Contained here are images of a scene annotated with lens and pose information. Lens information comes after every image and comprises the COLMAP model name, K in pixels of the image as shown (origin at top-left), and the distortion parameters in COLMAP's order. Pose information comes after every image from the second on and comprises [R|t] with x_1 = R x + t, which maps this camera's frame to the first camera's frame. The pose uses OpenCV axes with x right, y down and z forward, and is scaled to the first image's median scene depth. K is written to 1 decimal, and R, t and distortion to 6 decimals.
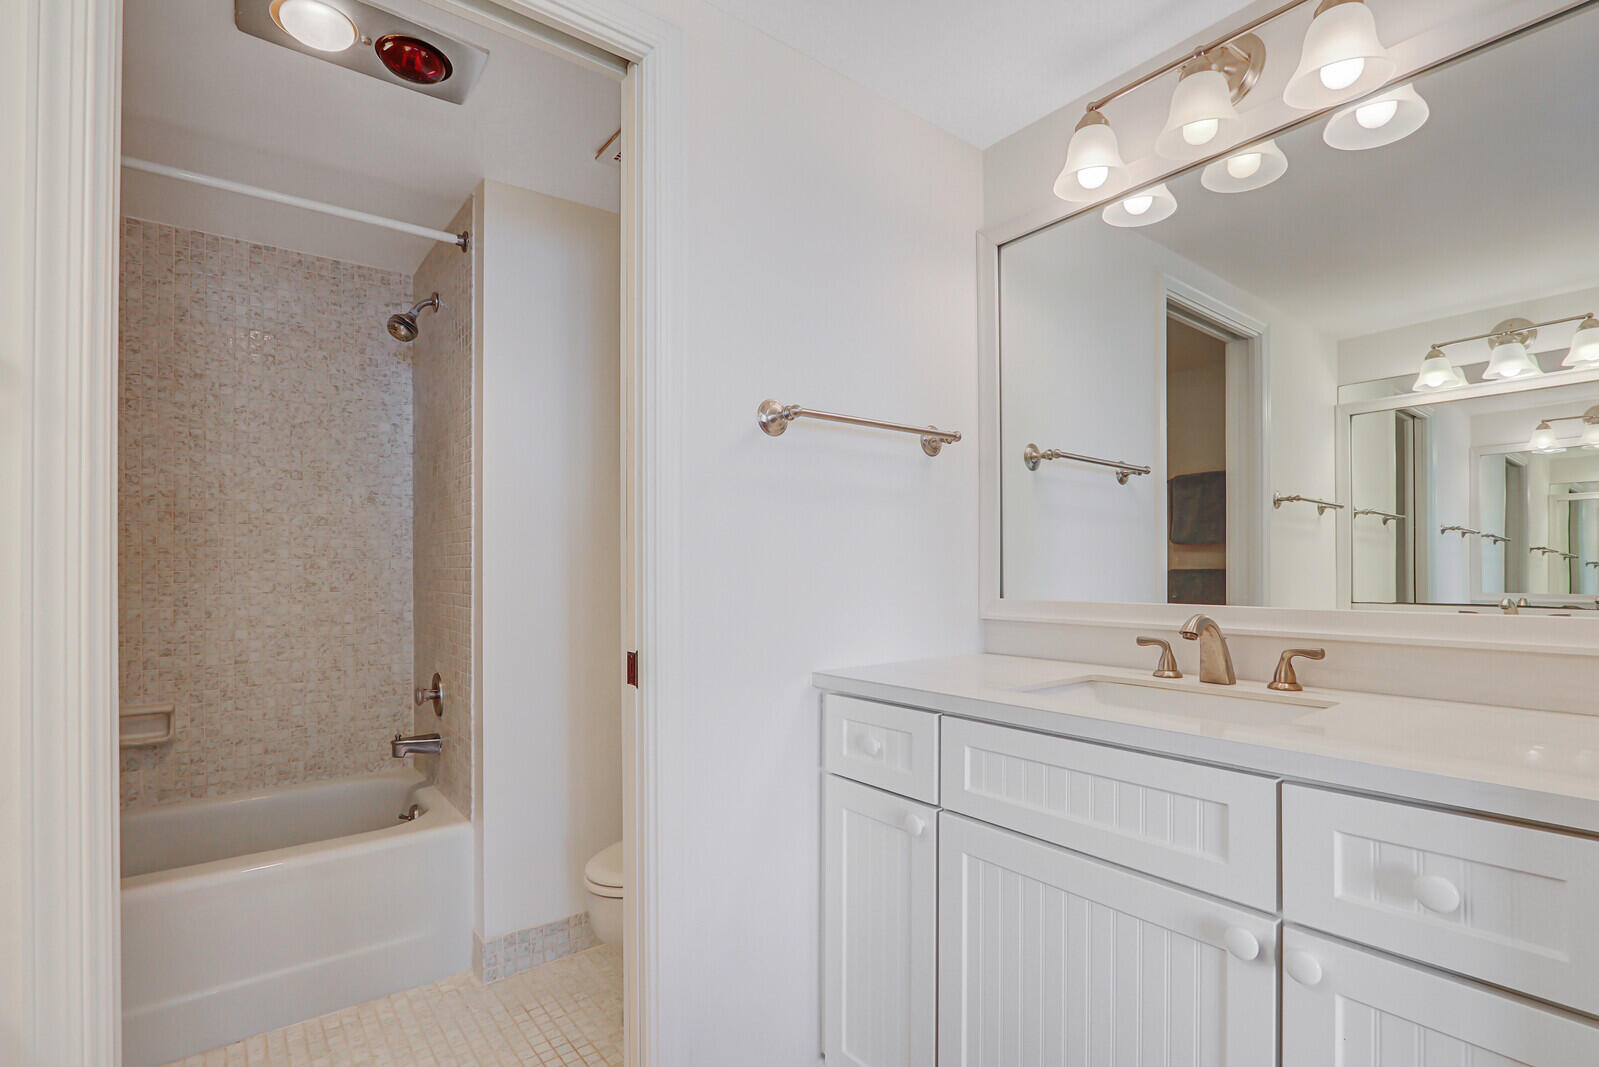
lens RADIAL K [[780.5, 0, 804.4], [0, 780.5, 564.1], [0, 0, 1]] dist [0.002080, -0.000362]
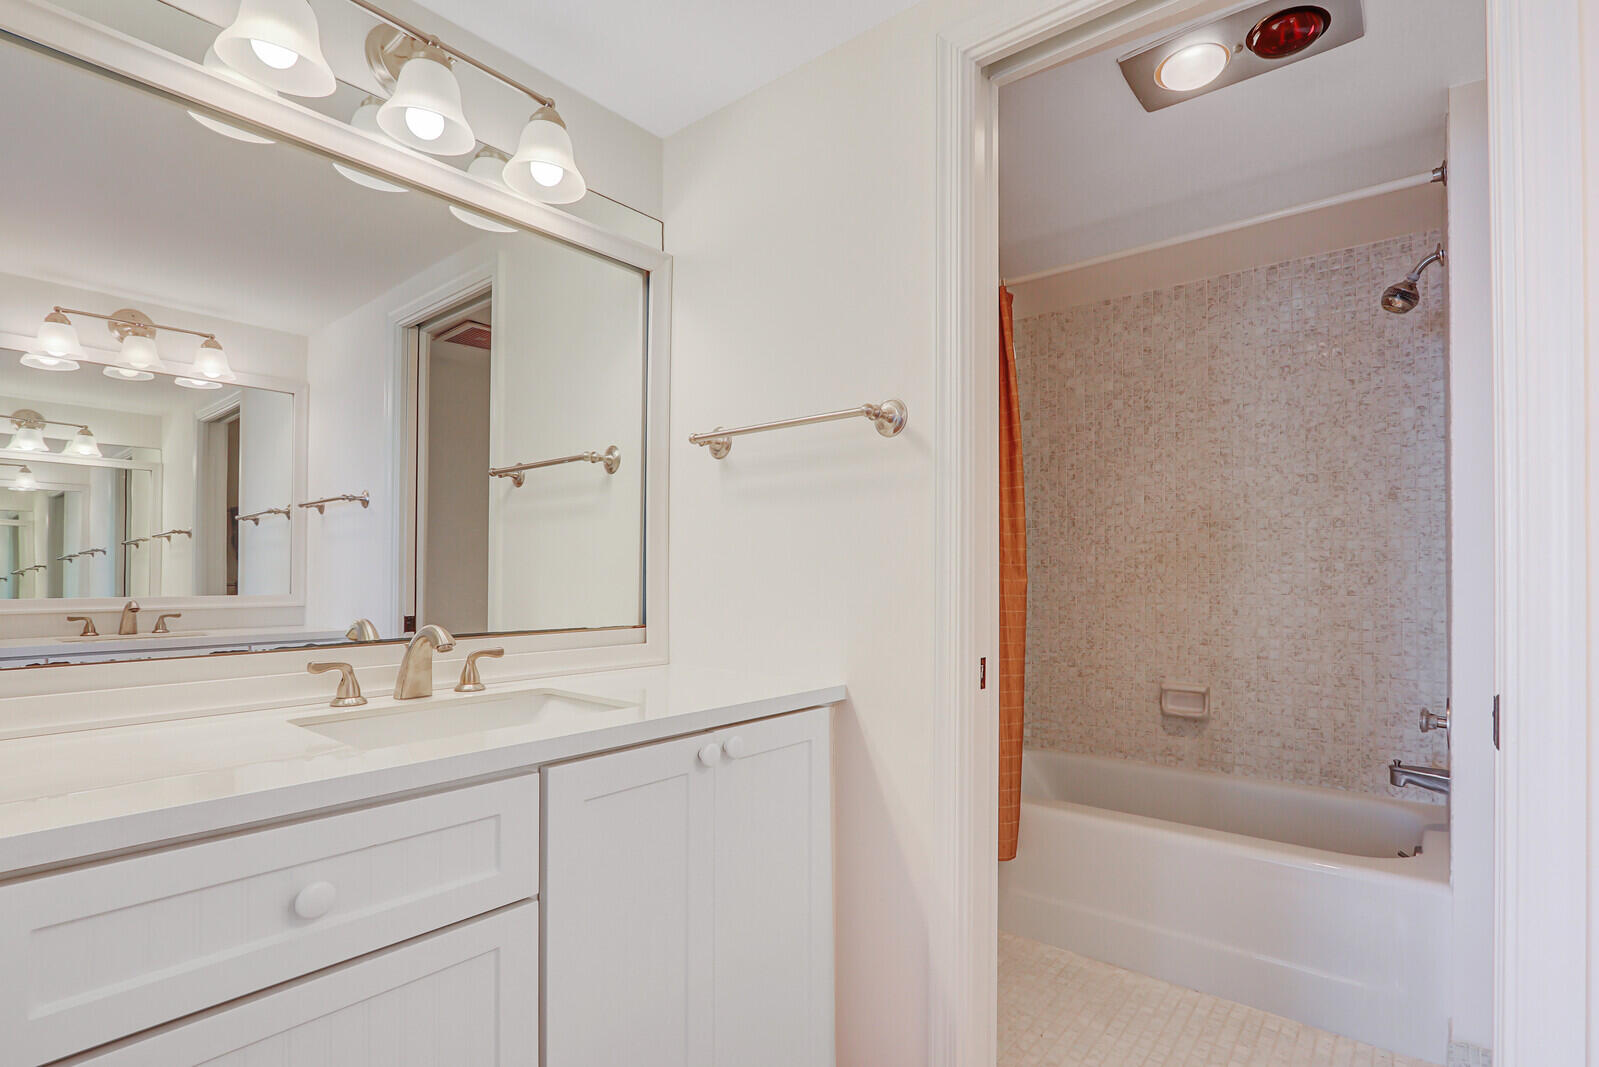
lens RADIAL K [[780.5, 0, 813.9], [0, 780.5, 561.3], [0, 0, 1]] dist [0.002080, -0.000362]
pose [[0.233213, -0.006458, -0.972404, 0.181320], [0.001965, 0.999979, -0.006169, -0.002227], [0.972424, -0.000472, 0.233221, 0.146966]]
